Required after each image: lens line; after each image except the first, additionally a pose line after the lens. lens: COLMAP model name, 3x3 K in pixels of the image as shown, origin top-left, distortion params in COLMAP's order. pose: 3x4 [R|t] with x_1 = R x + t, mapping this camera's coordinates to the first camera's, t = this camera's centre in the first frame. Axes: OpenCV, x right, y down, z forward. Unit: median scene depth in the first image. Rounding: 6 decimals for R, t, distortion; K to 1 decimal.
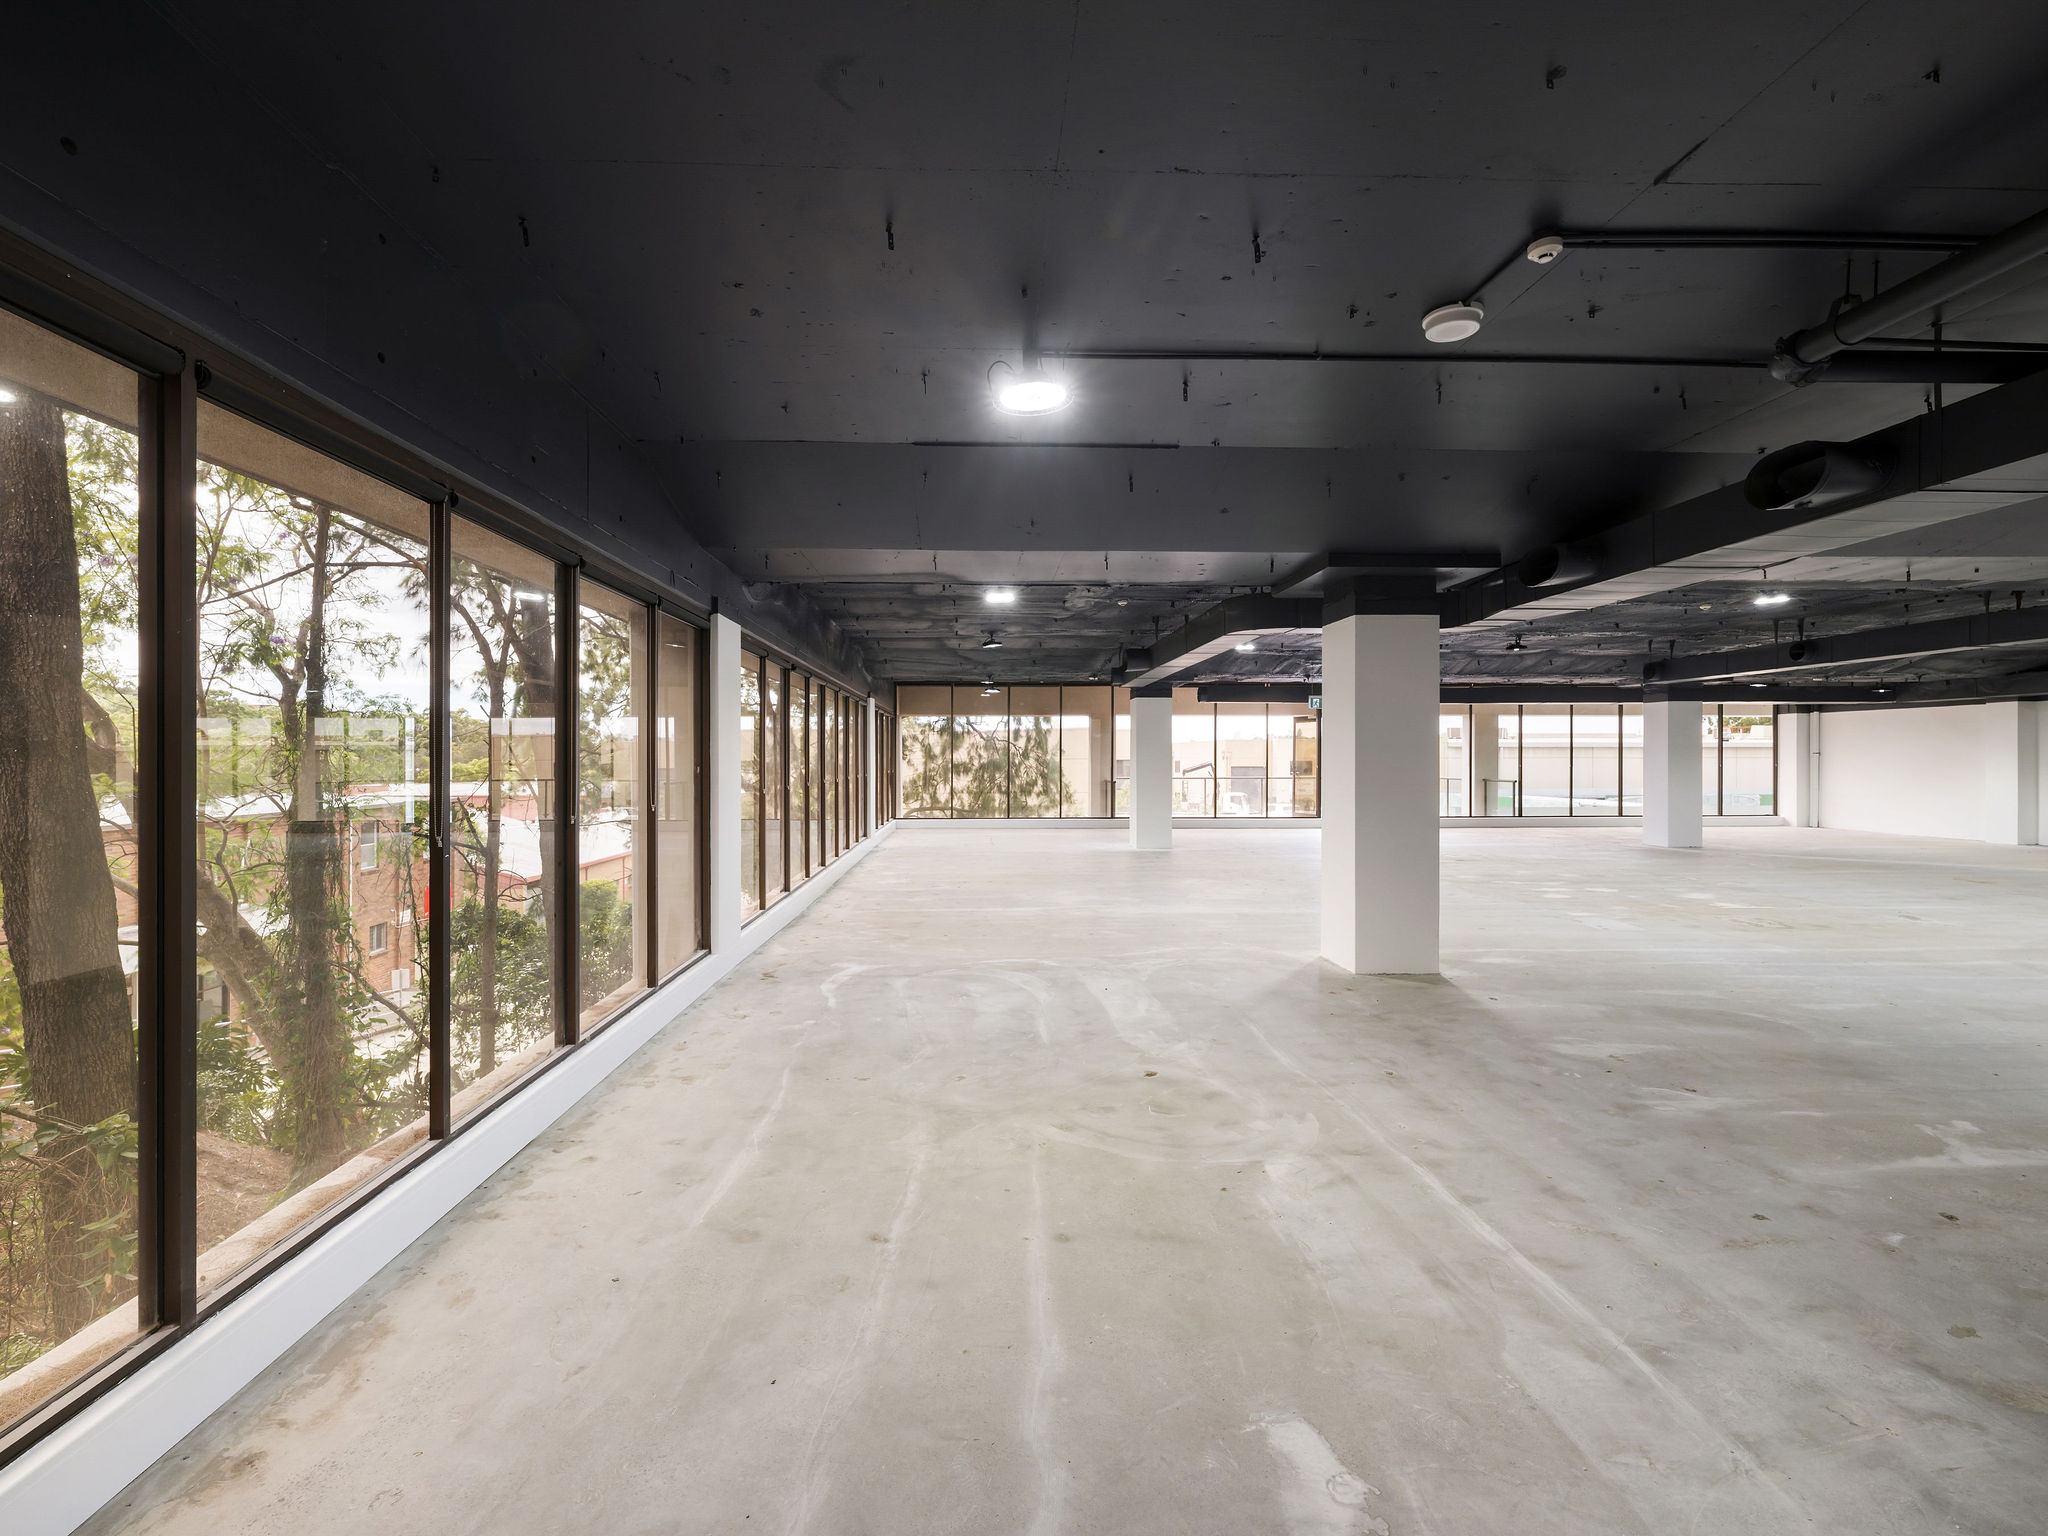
lens RADIAL K [[930.9, 0, 1023.0], [0, 930.9, 760.0], [0, 0, 1]] dist [-0.000406, 0.000337]
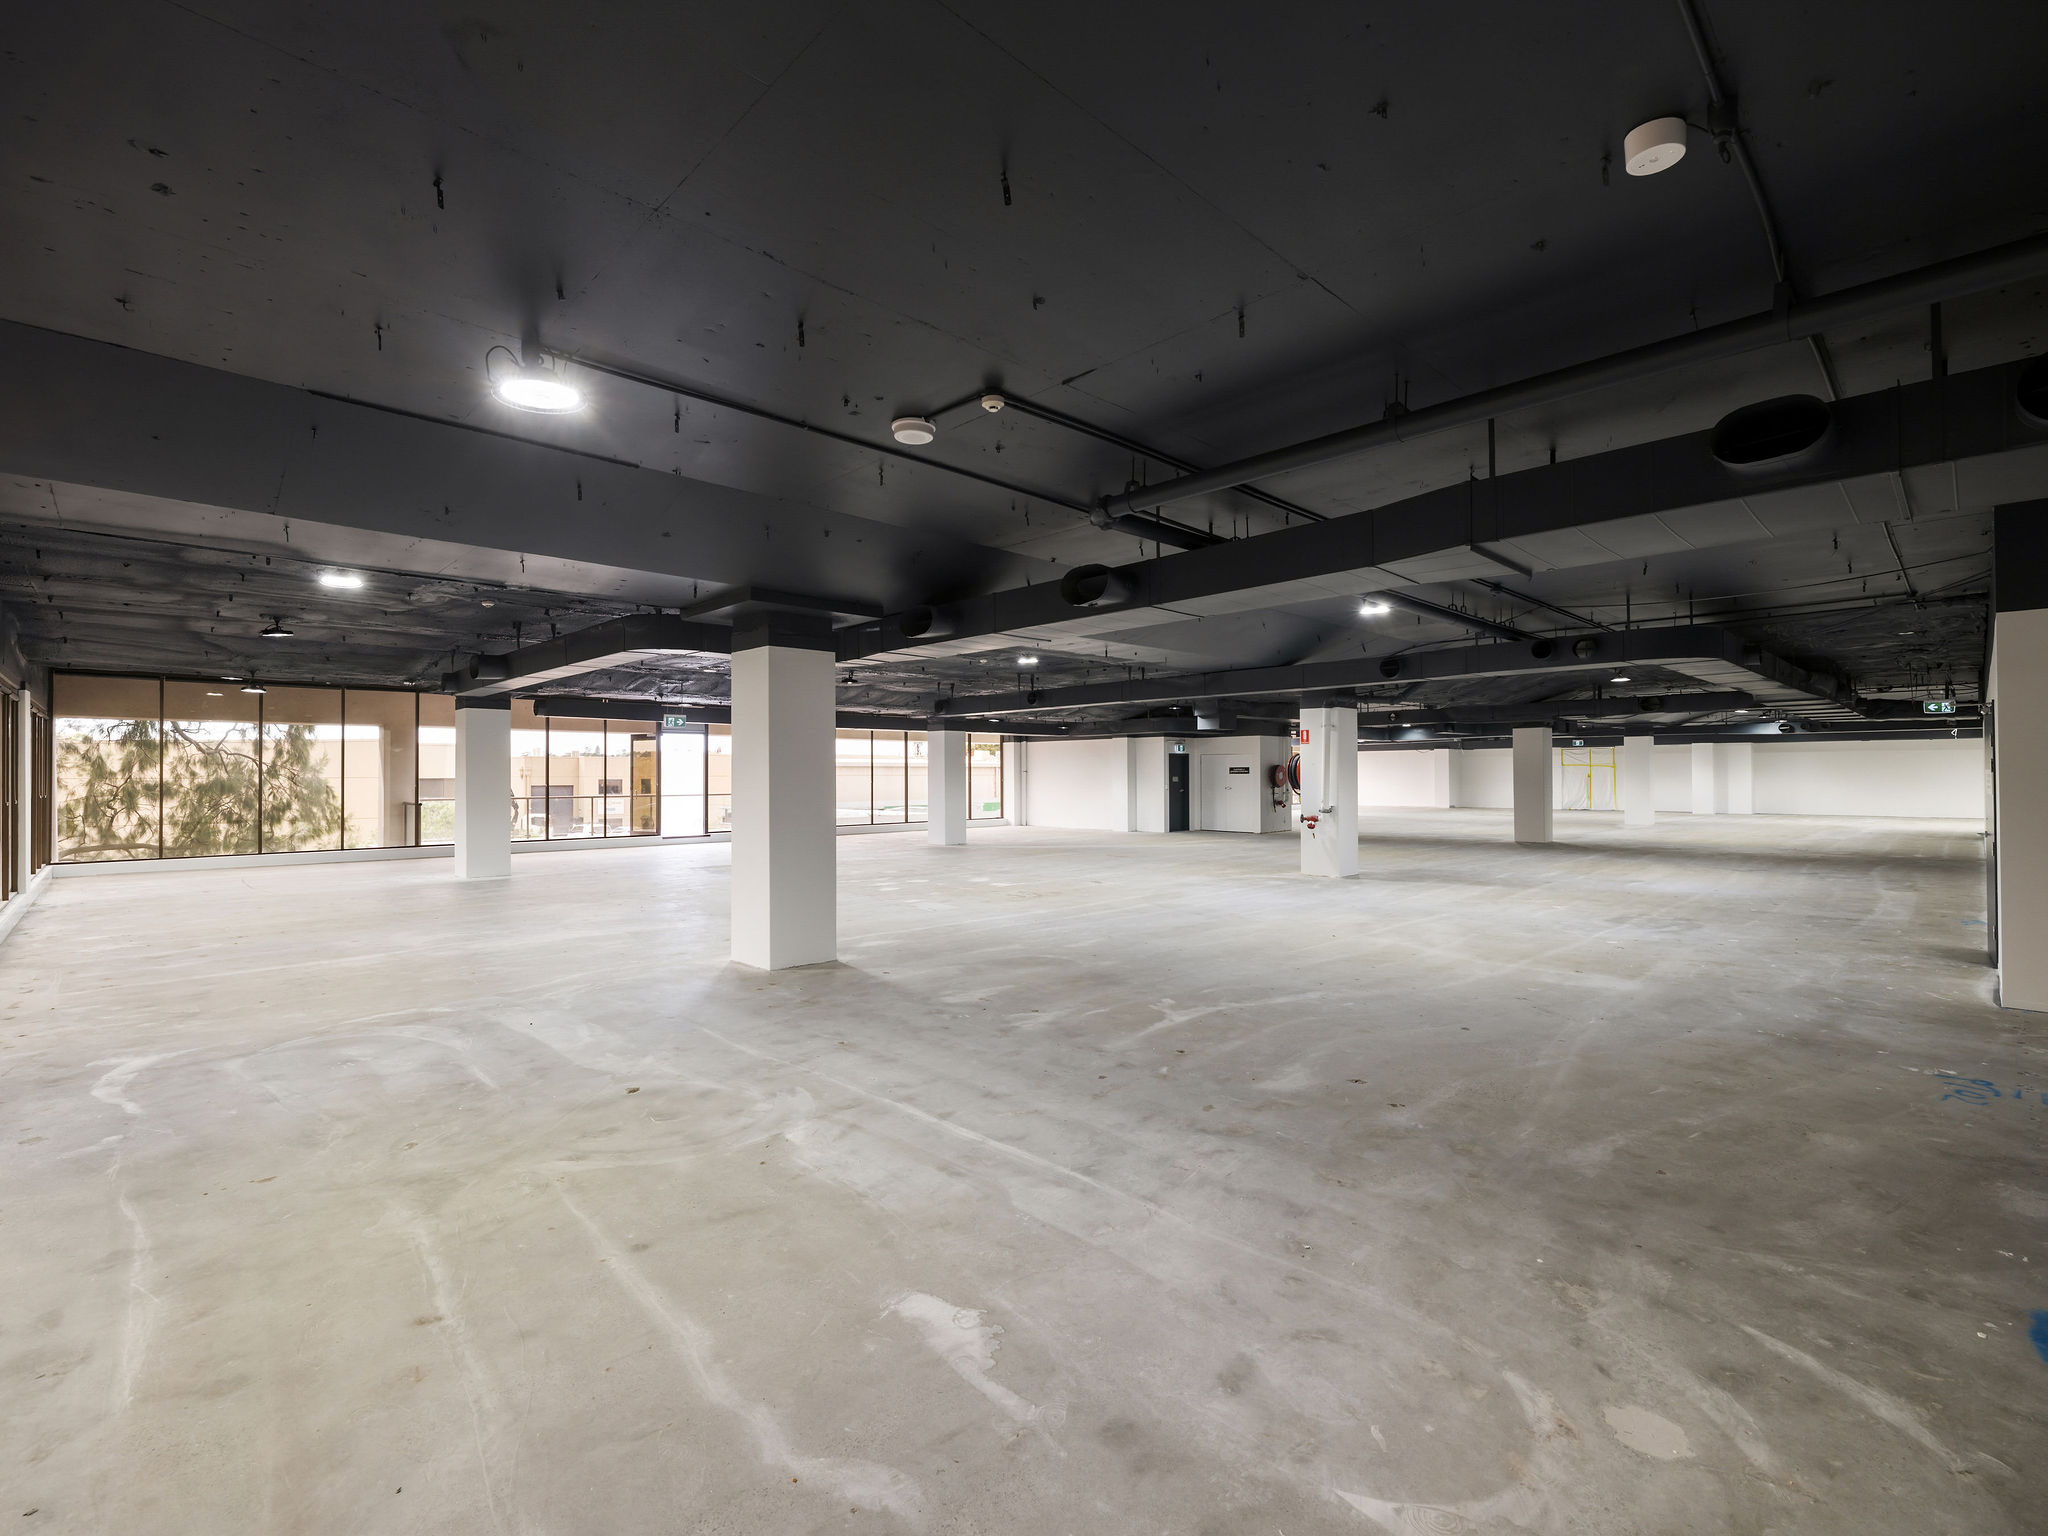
lens RADIAL K [[923.2, 0, 1024.0], [0, 923.2, 768.0], [0, 0, 1]] dist [0.001663, 0.000499]
pose [[0.740390, 0.003595, 0.672168, -0.183006], [0.003805, 0.999947, -0.009539, 0.001211], [-0.672167, 0.009620, 0.740337, -0.018092]]
